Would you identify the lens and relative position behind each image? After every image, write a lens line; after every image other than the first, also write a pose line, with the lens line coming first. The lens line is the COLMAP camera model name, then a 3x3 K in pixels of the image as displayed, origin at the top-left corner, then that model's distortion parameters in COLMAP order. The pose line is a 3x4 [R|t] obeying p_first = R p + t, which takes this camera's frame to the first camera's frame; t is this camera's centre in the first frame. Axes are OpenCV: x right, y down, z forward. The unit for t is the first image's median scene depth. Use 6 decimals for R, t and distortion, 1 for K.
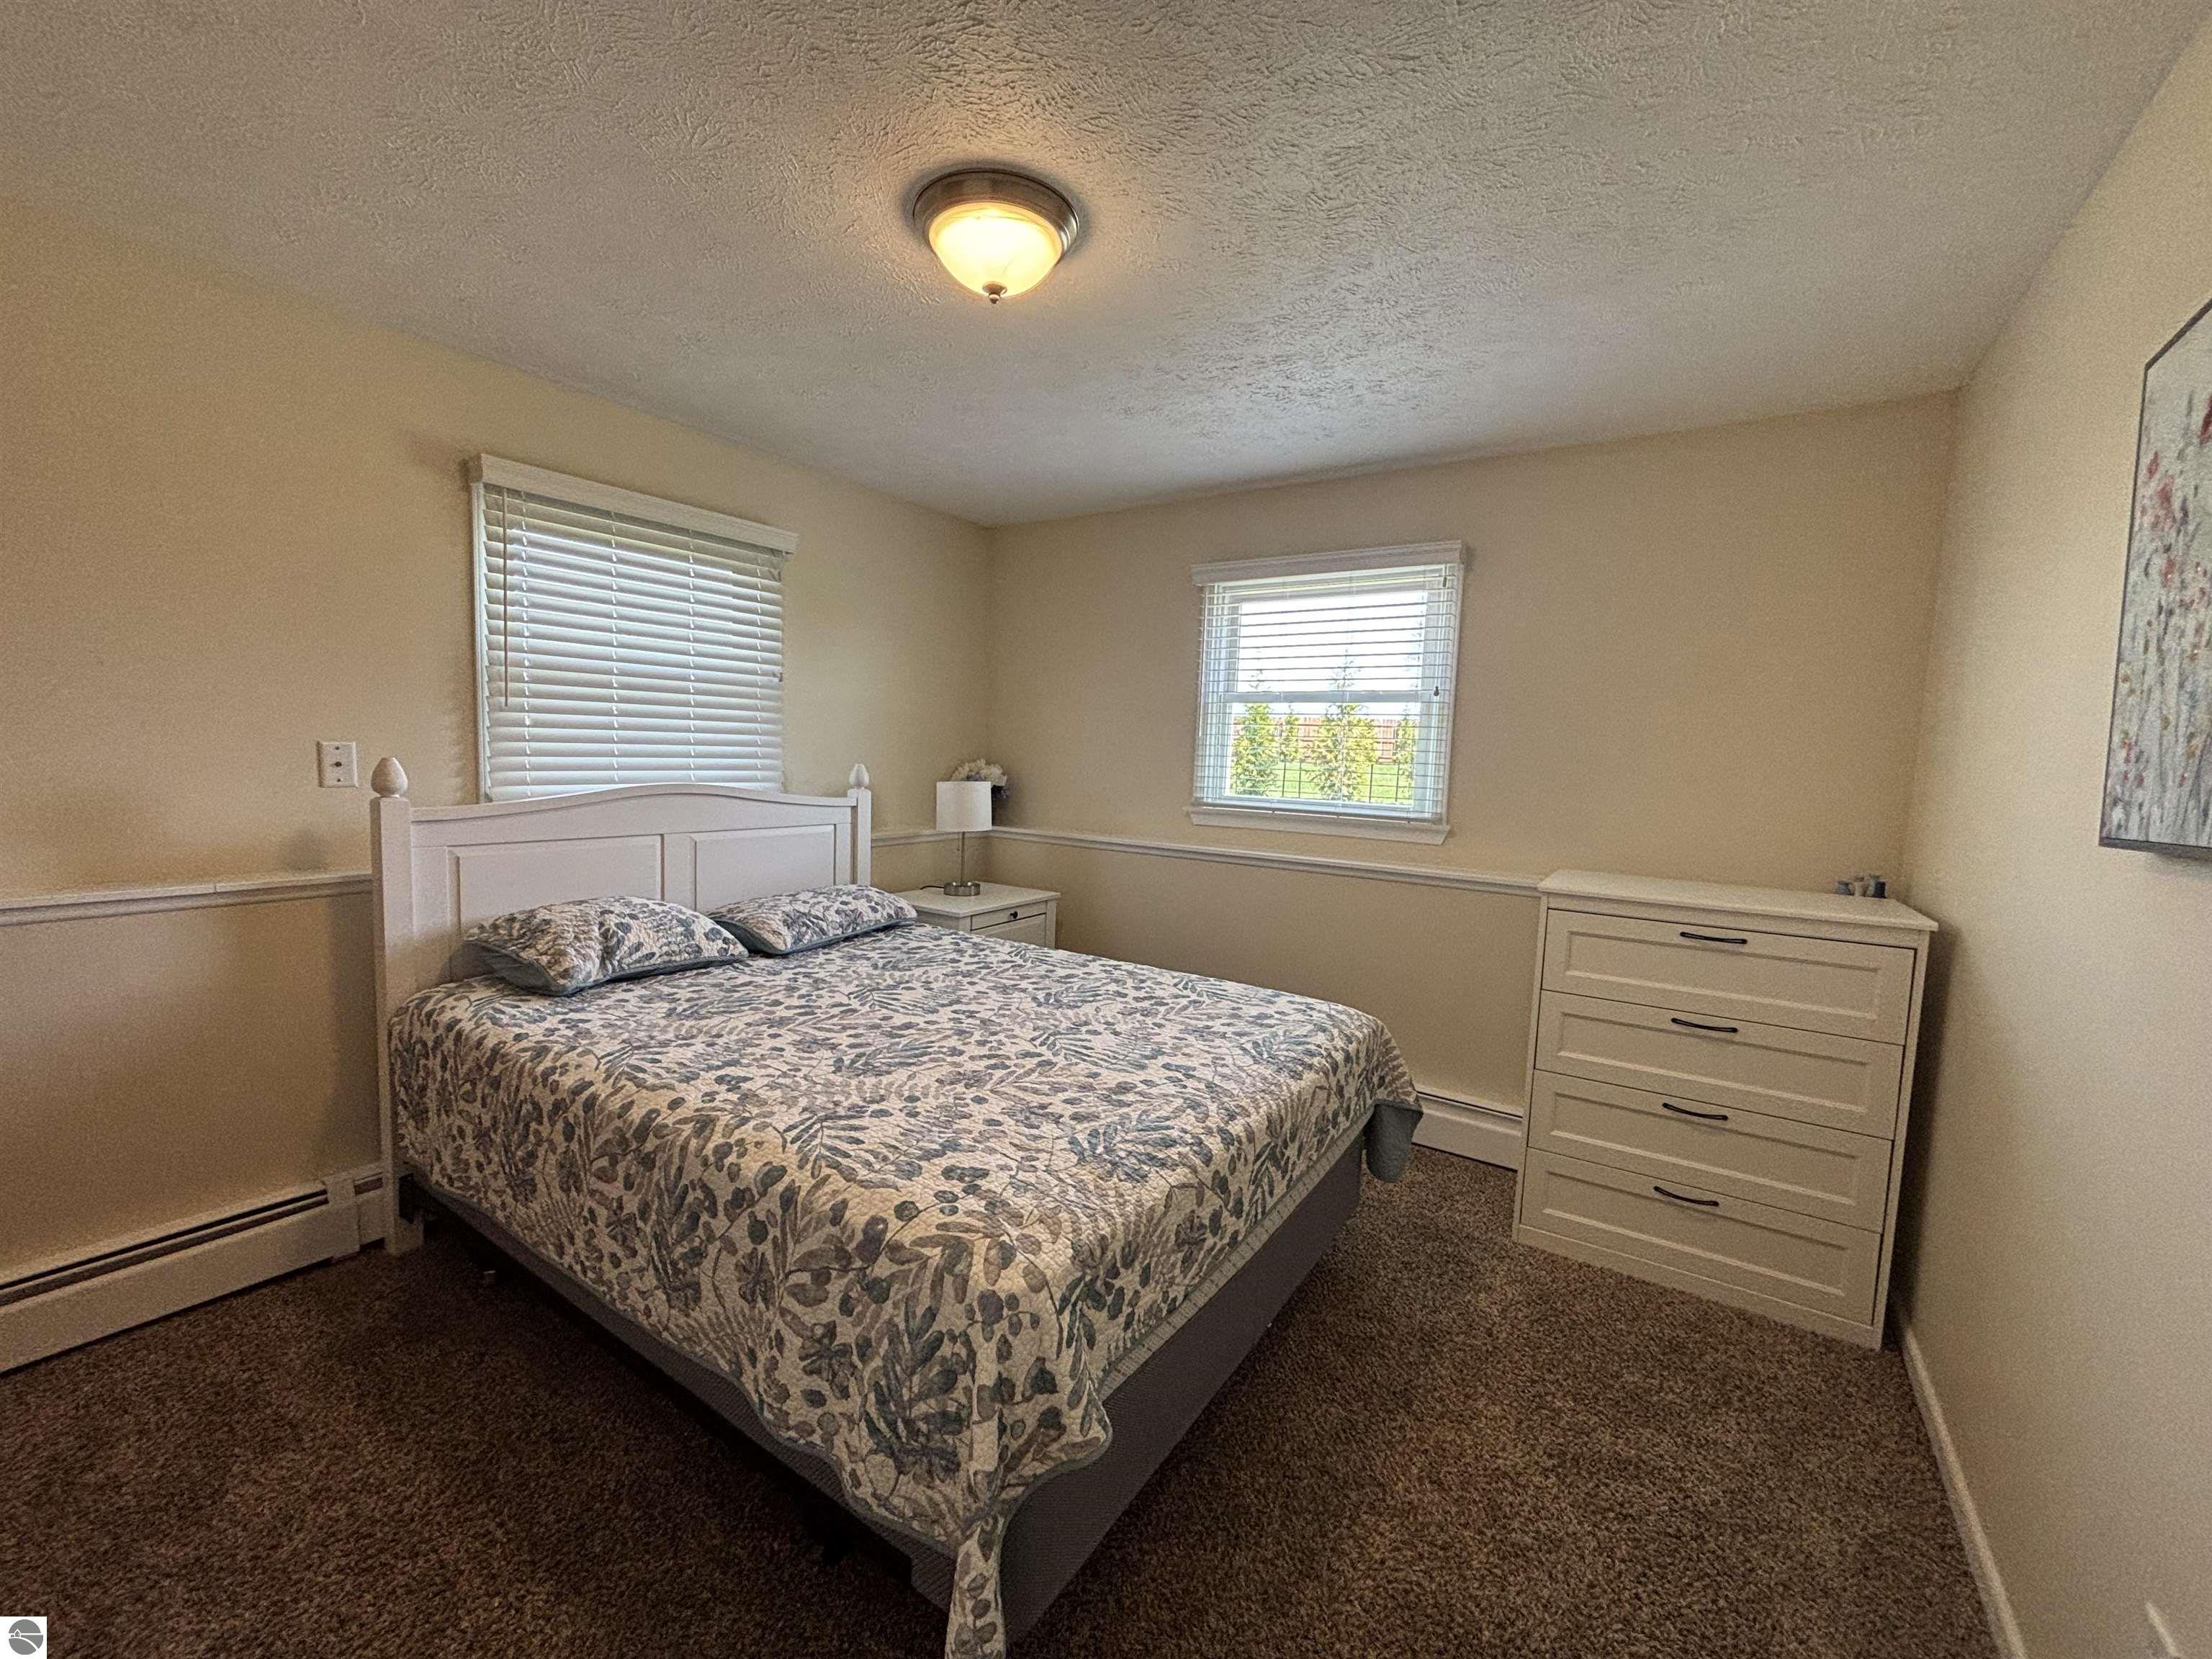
lens RADIAL K [[897.1, 0, 1106.0], [0, 897.1, 829.5], [0, 0, 1]] dist [0.000215, -0.002919]
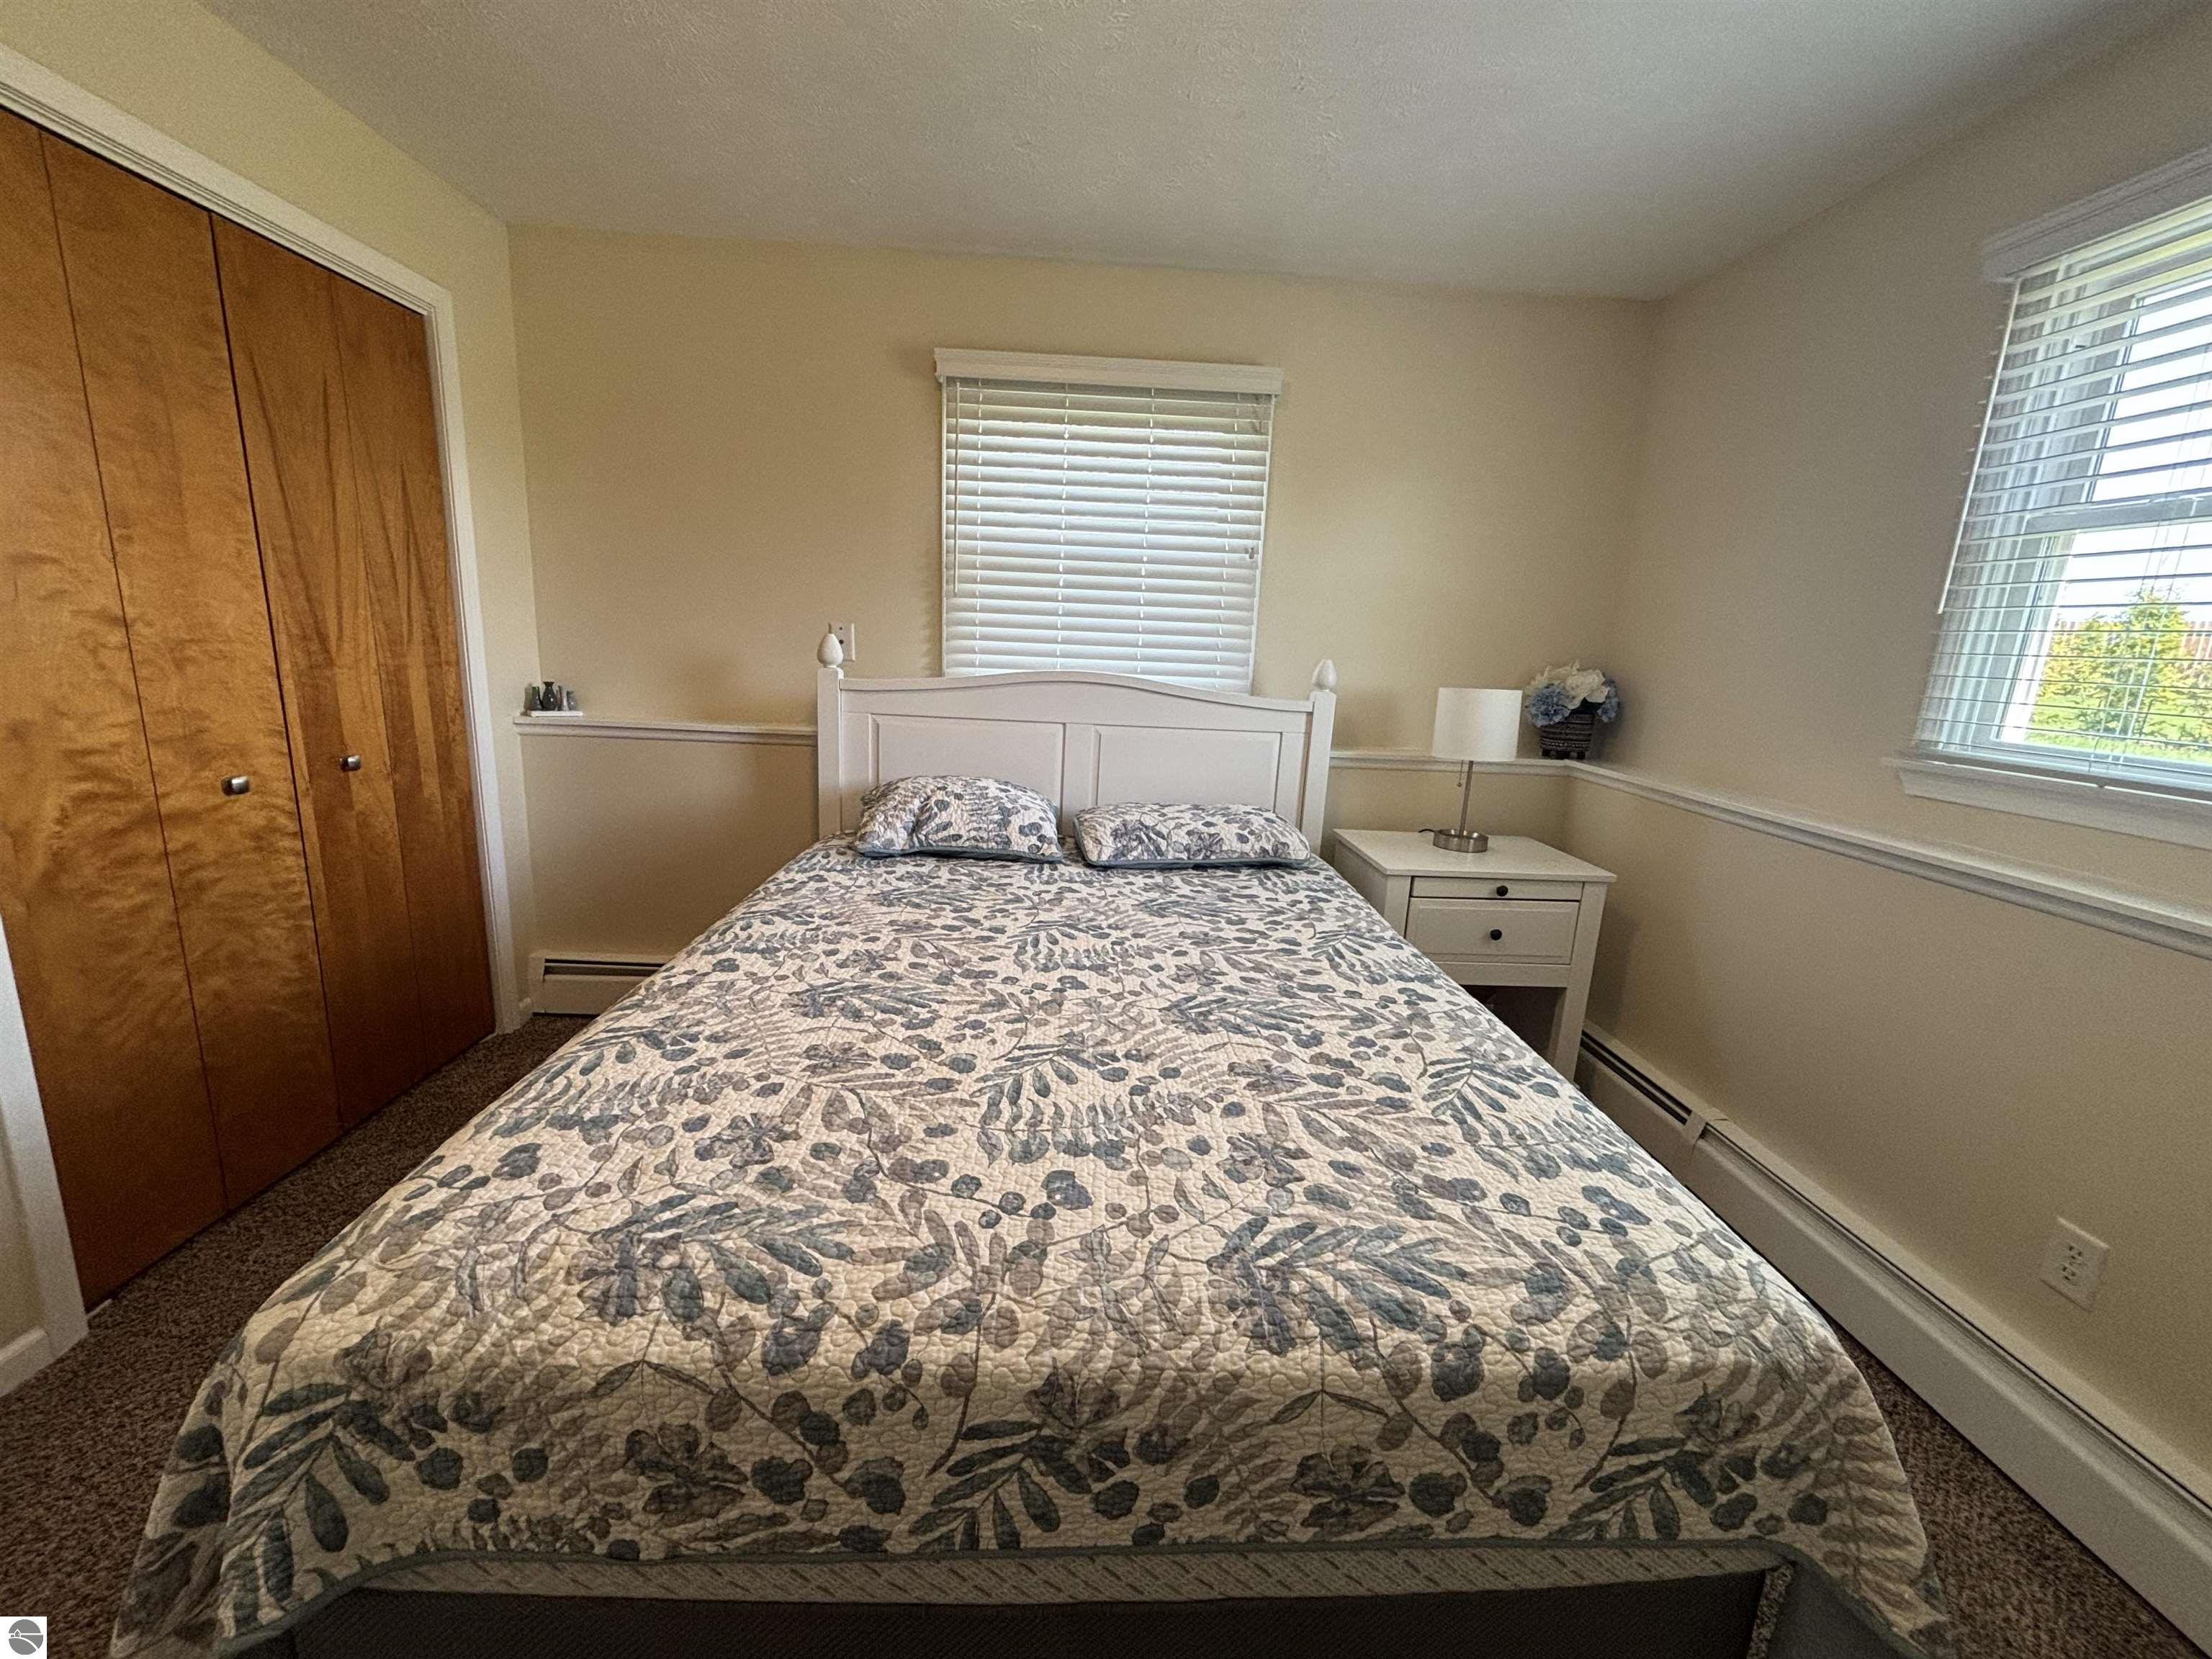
lens RADIAL K [[865.3, 0, 1091.5], [0, 865.3, 863.3], [0, 0, 1]] dist [-0.000943, 0.000107]
pose [[0.582444, 0.201164, -0.787586, 0.384253], [-0.093426, 0.979040, 0.180974, -0.023751], [0.807484, -0.031826, 0.589030, 0.577414]]
